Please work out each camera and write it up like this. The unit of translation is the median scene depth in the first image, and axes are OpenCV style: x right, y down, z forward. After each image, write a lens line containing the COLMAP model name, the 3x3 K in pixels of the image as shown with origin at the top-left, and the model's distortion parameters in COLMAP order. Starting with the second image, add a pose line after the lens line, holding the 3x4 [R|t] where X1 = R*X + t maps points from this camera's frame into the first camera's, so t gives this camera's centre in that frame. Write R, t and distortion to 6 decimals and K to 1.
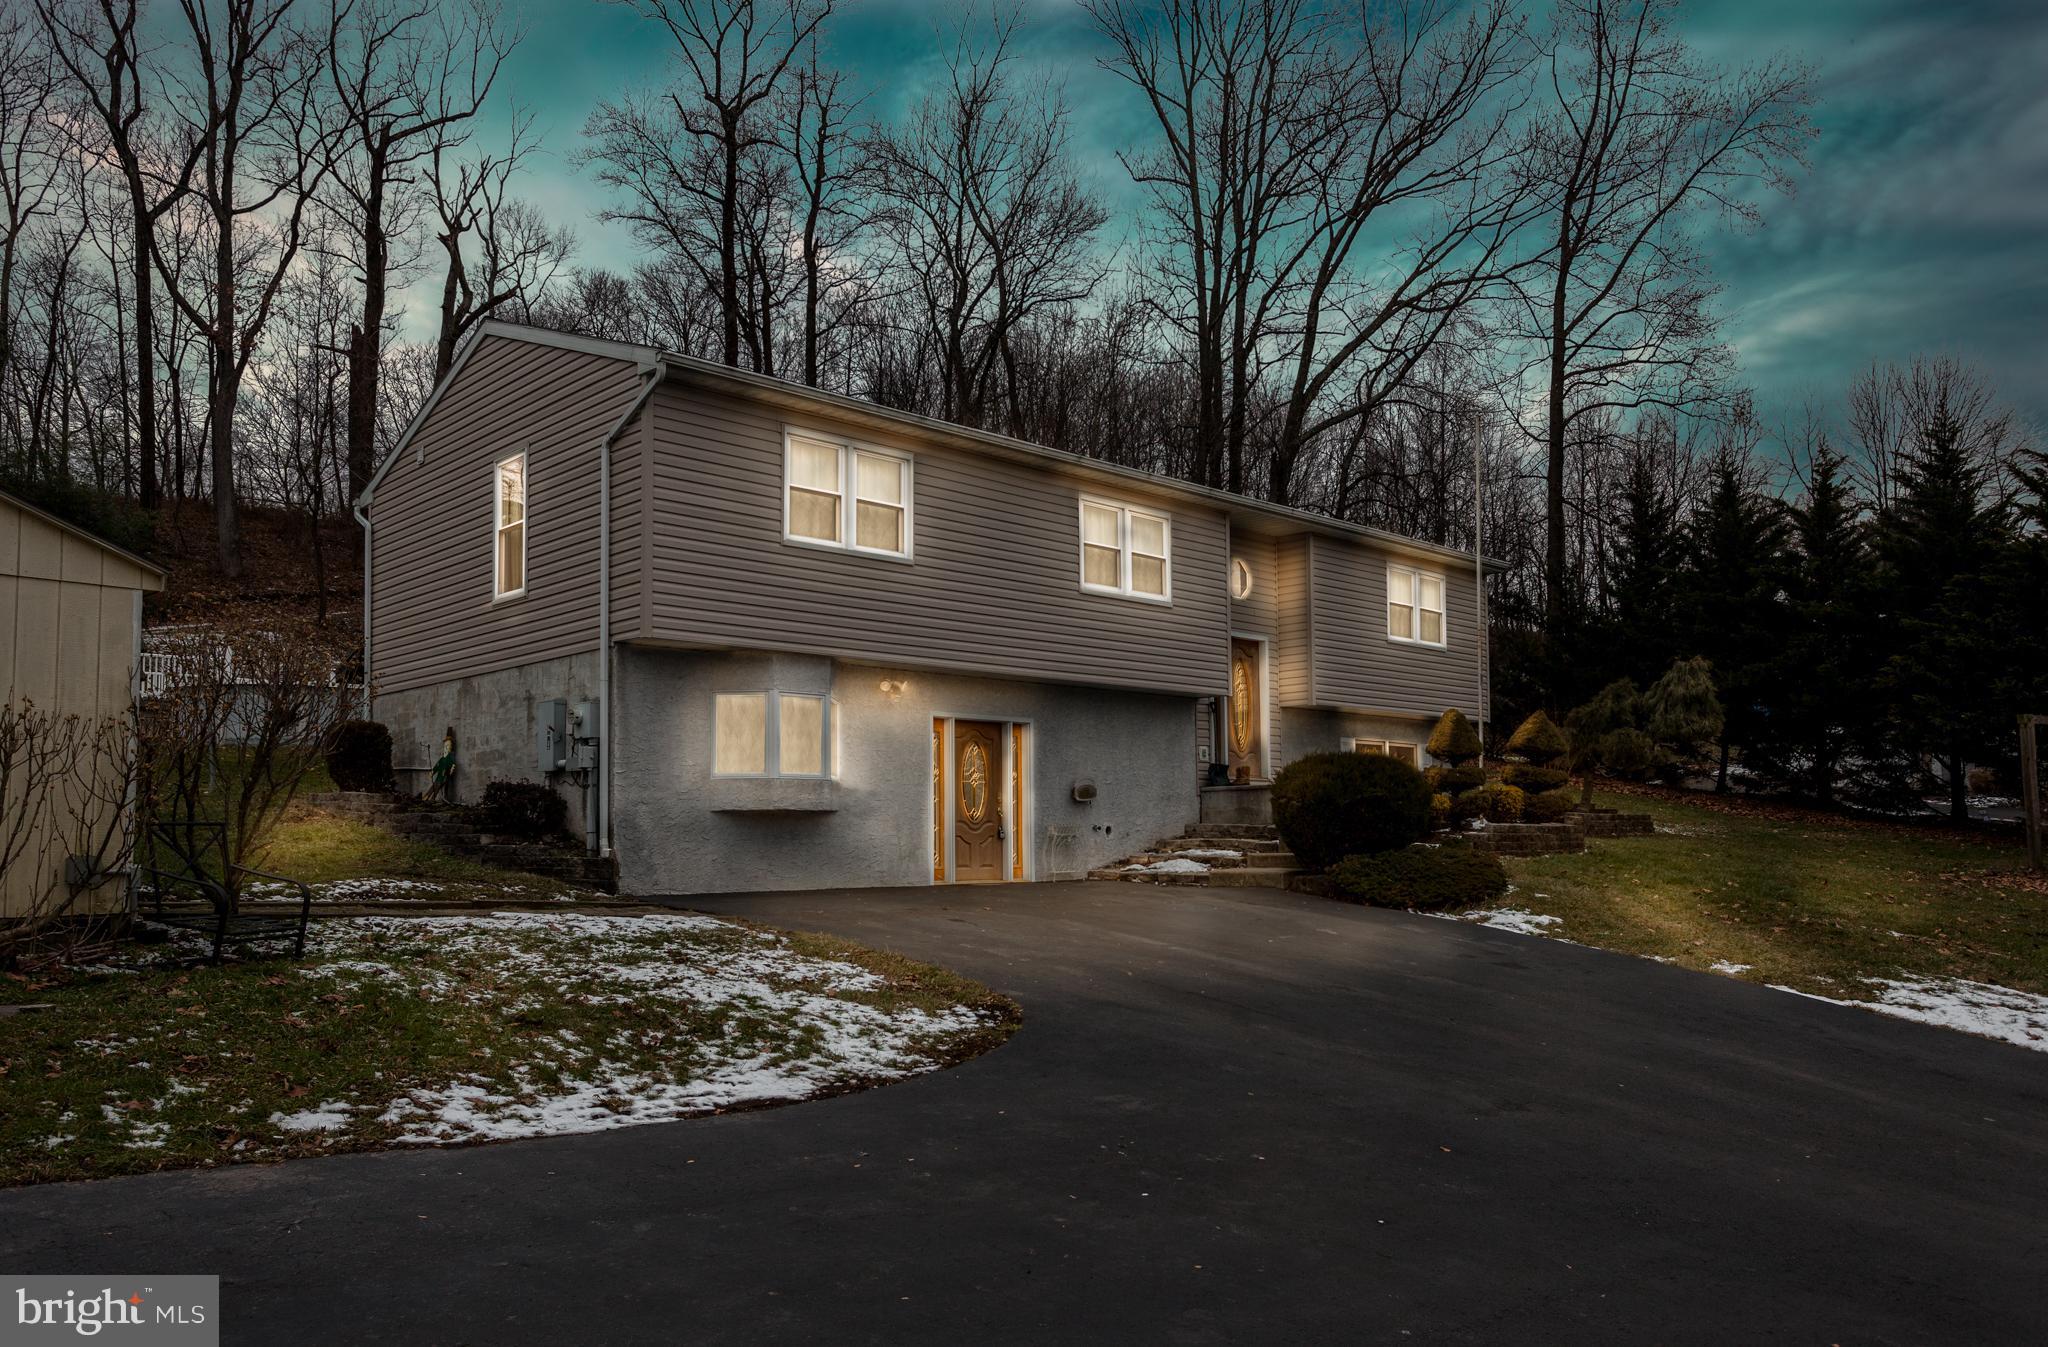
lens RADIAL K [[1475.1, 0, 1045.8], [0, 1475.1, 752.6], [0, 0, 1]] dist [0.002620, 0.000903]
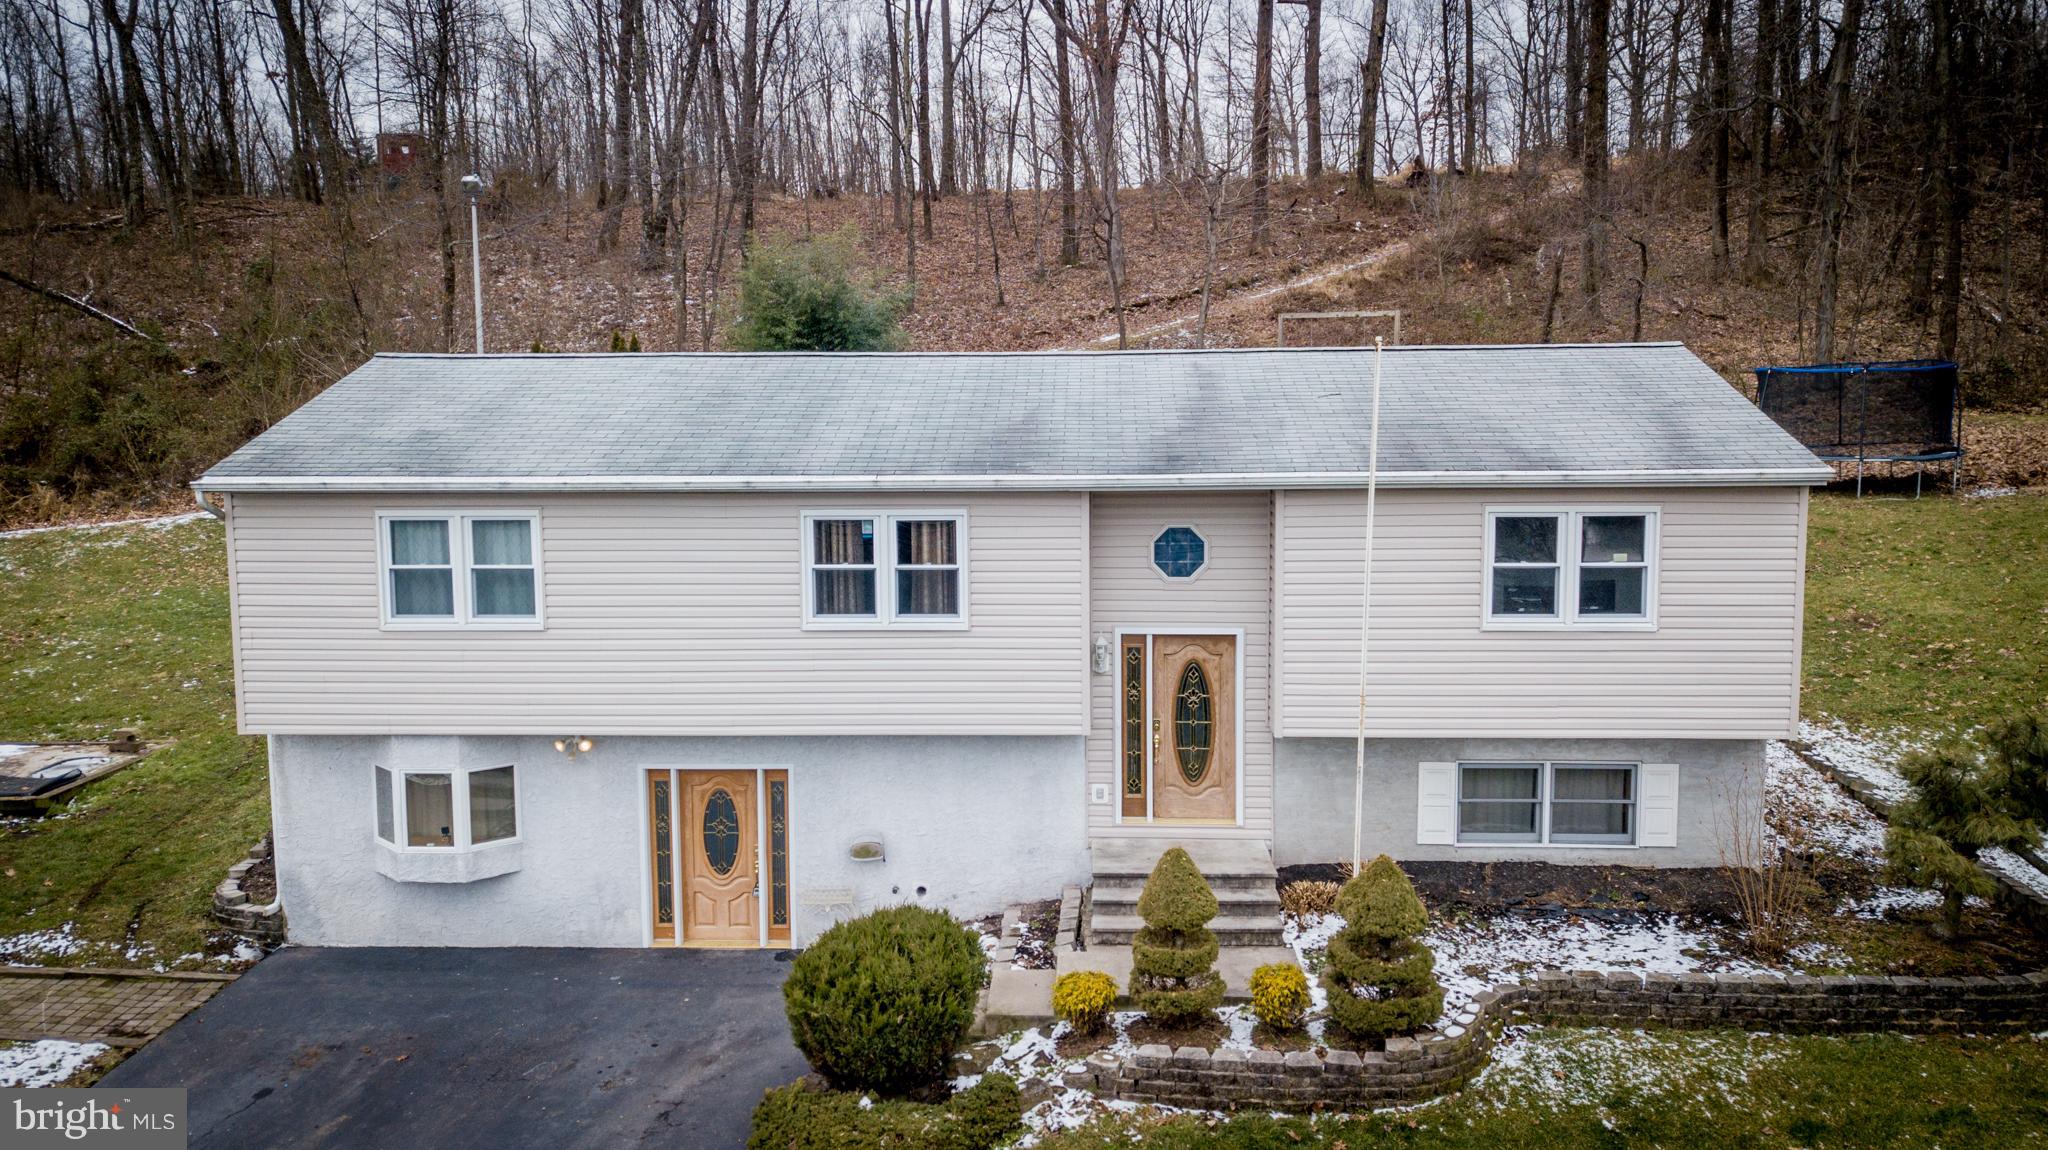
lens RADIAL K [[1584.8, 0, 1026.1], [0, 1584.8, 583.2], [0, 0, 1]] dist [0.039418, -0.005231]
pose [[0.681809, 0.082985, -0.726808, 0.341912], [0.046492, 0.986621, 0.156263, -0.121188], [0.730051, -0.140332, 0.668829, 0.227649]]
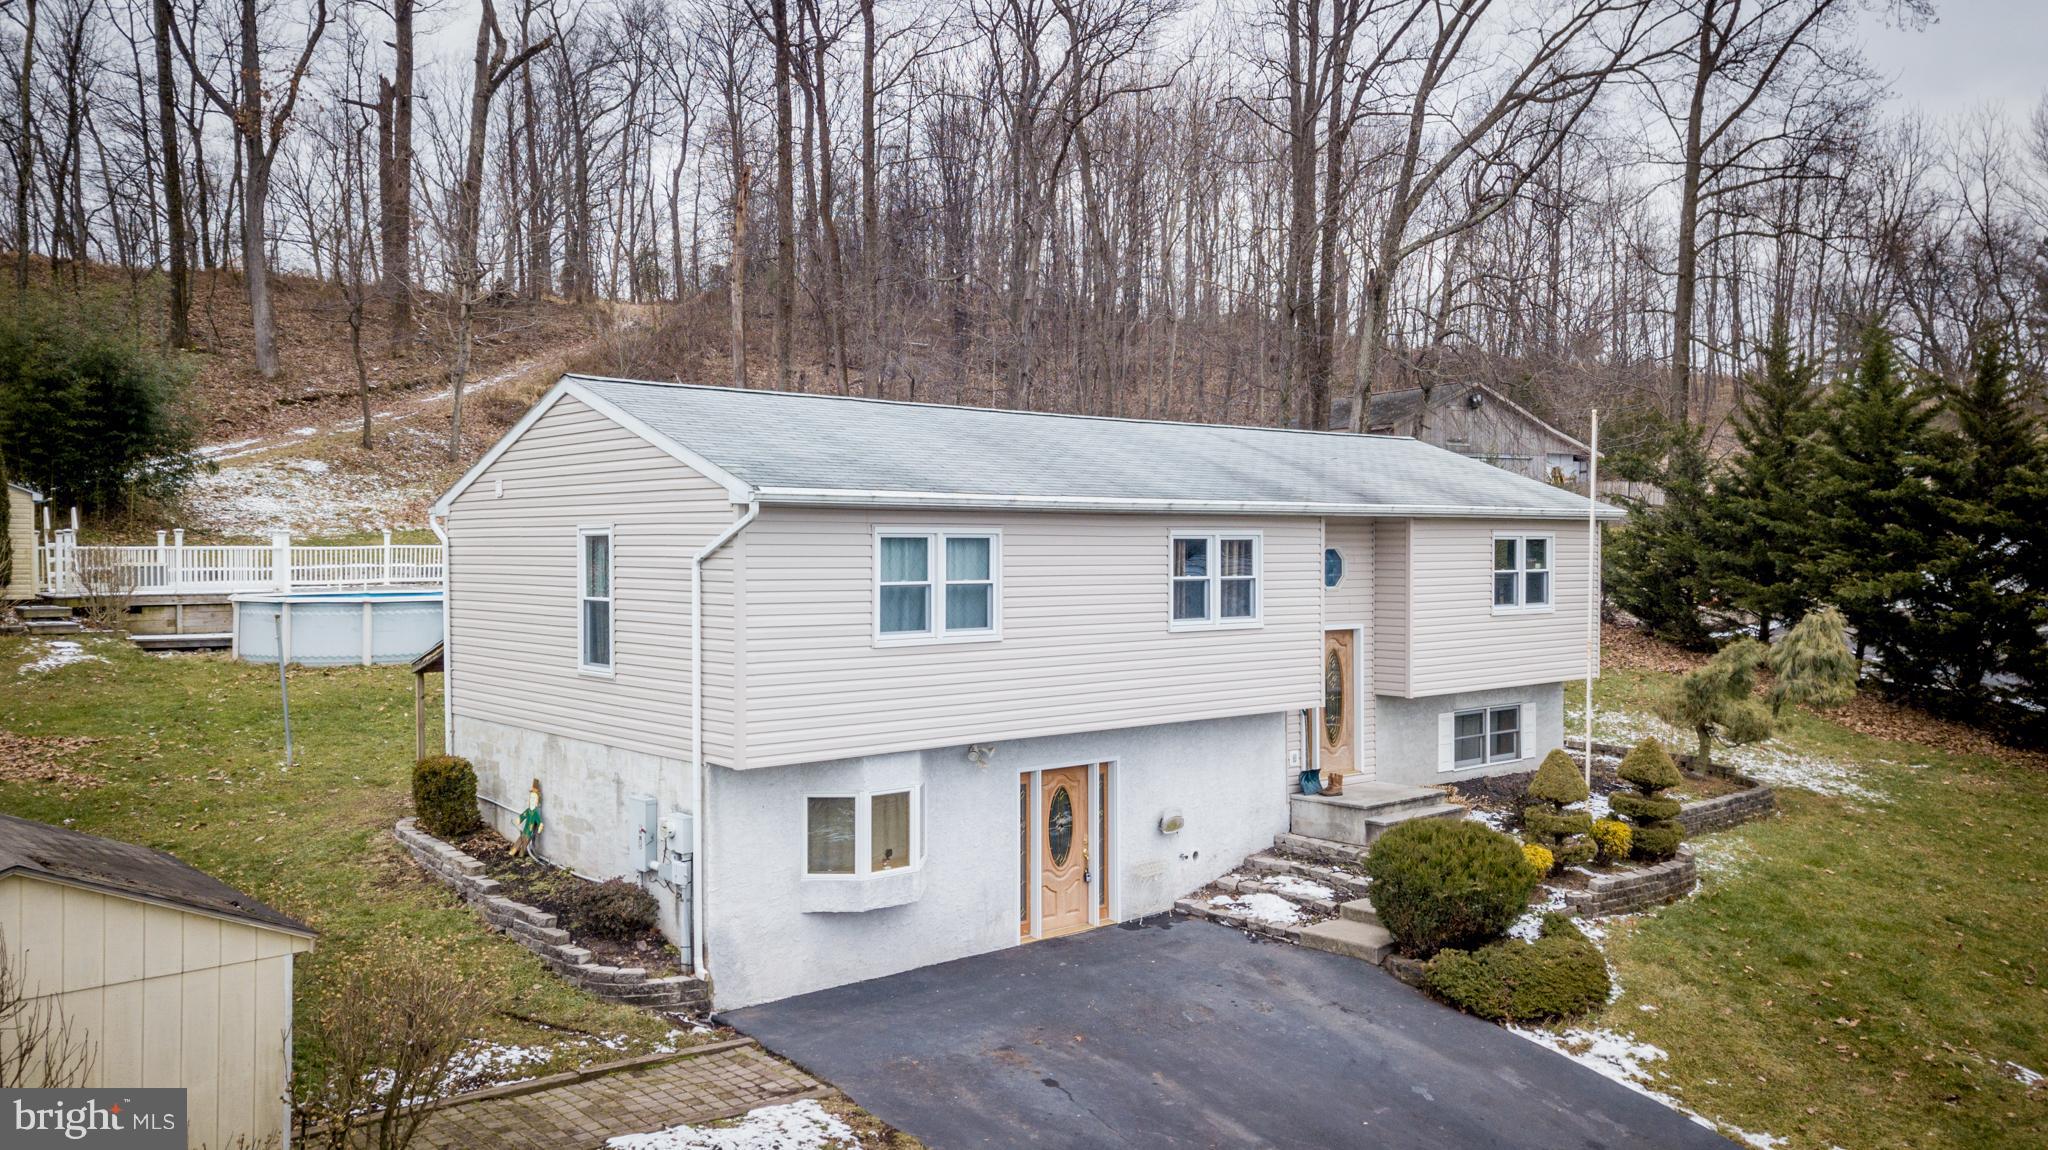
lens RADIAL K [[1584.8, 0, 1027.5], [0, 1584.8, 561.4], [0, 0, 1]] dist [0.039418, -0.005231]
pose [[0.998575, 0.008641, -0.052653, -0.007100], [-0.004783, 0.997324, 0.072955, -0.104497], [0.053142, -0.072599, 0.995944, -0.018742]]
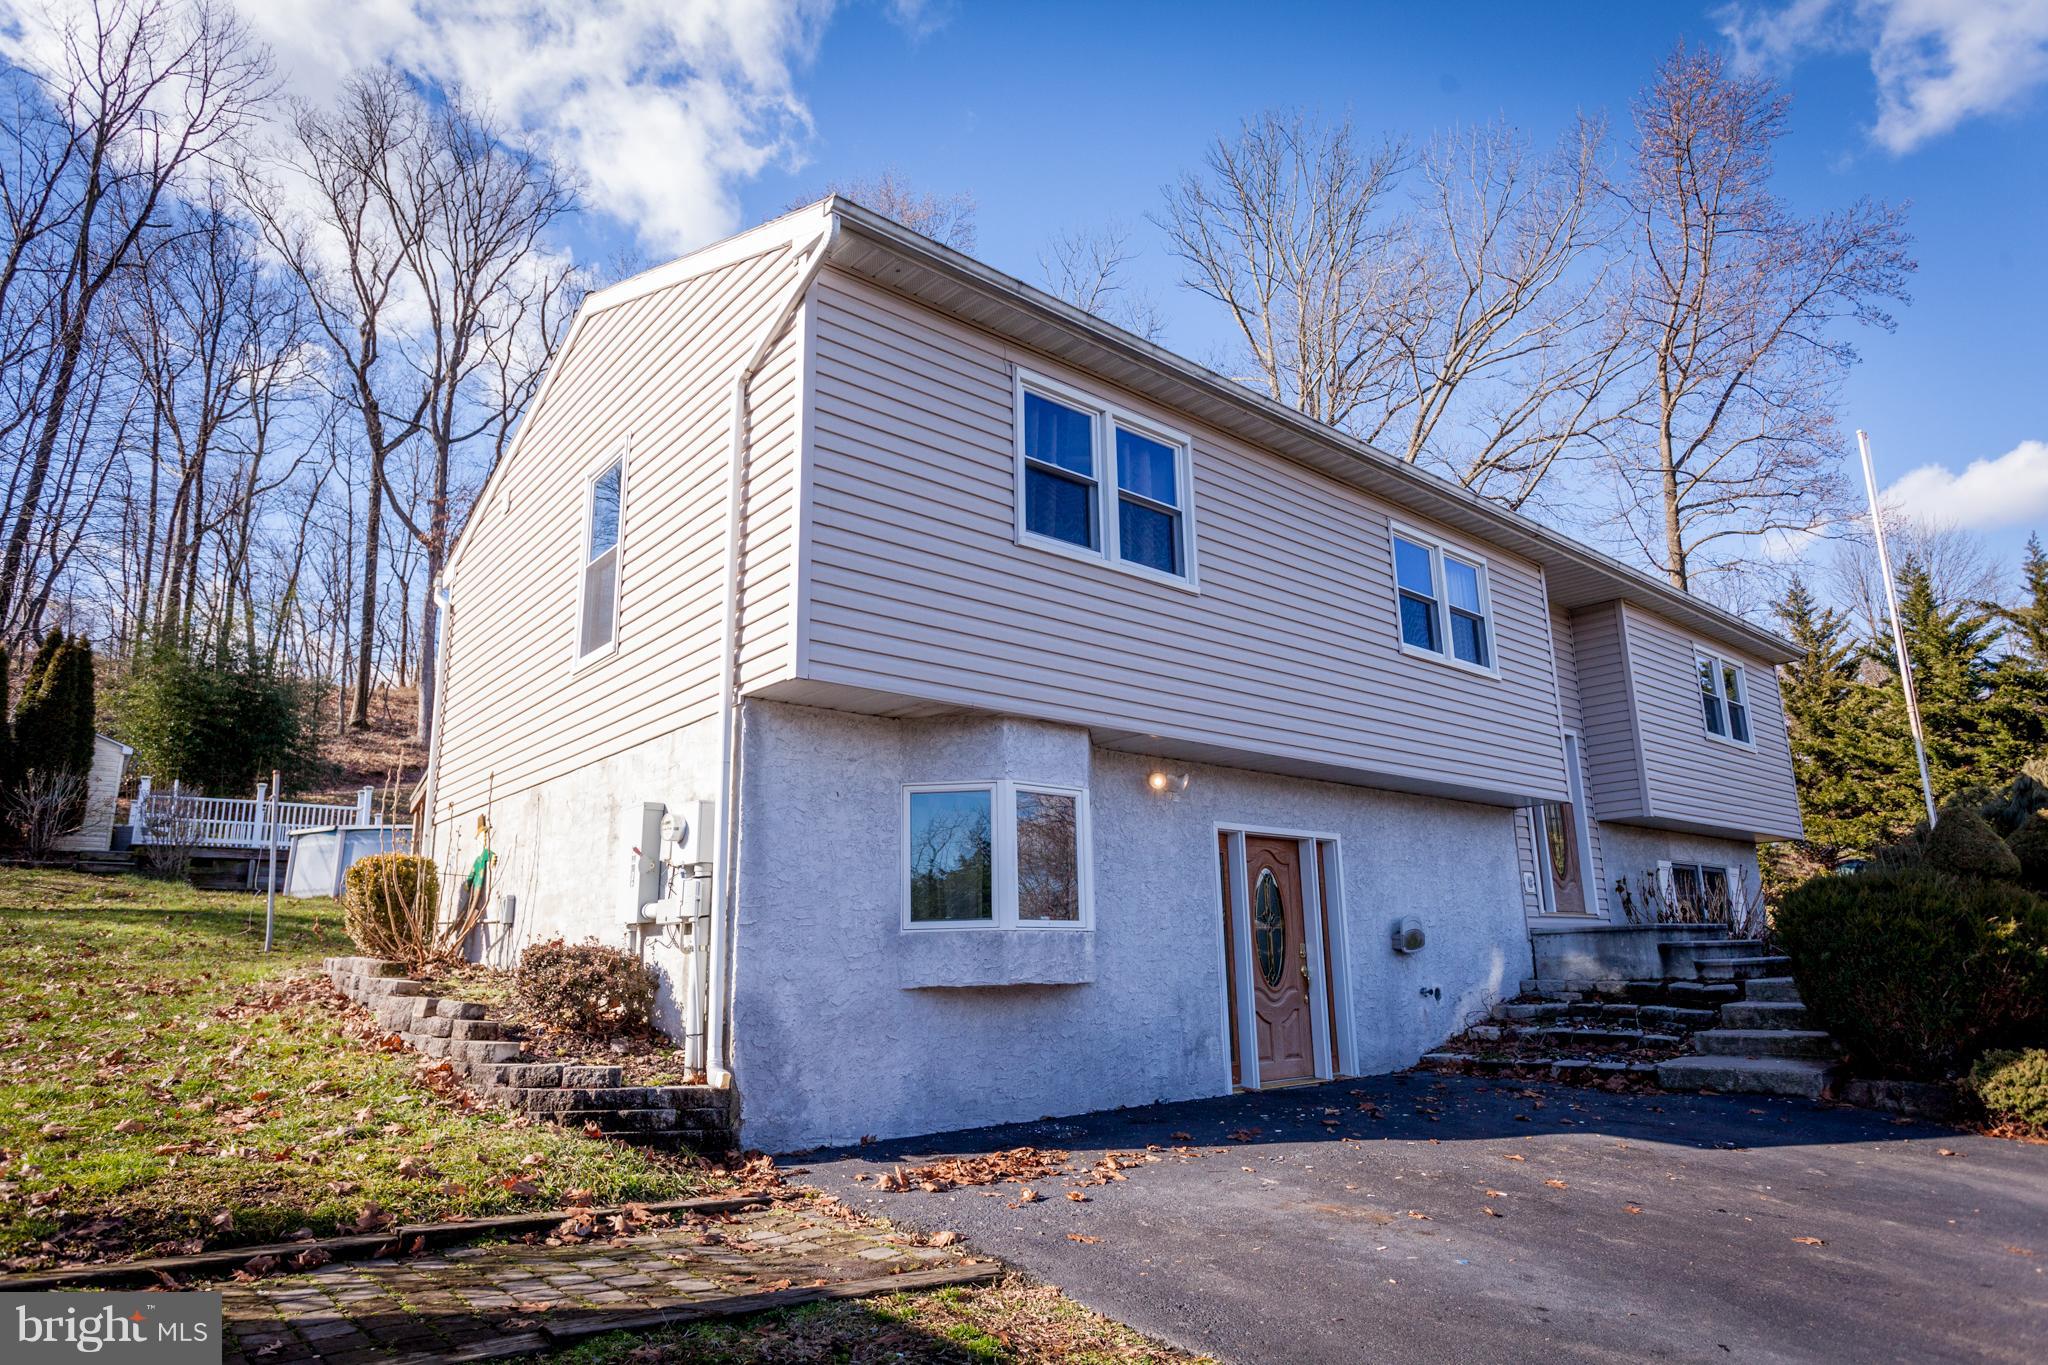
lens RADIAL K [[1168.6, 0, 1027.2], [0, 1168.6, 700.5], [0, 0, 1]] dist [-0.005434, 0.001805]
pose [[0.997795, -0.027645, -0.060341, -0.055176], [0.017259, 0.985923, -0.166307, 0.001873], [0.064089, 0.164899, 0.984226, 0.200464]]
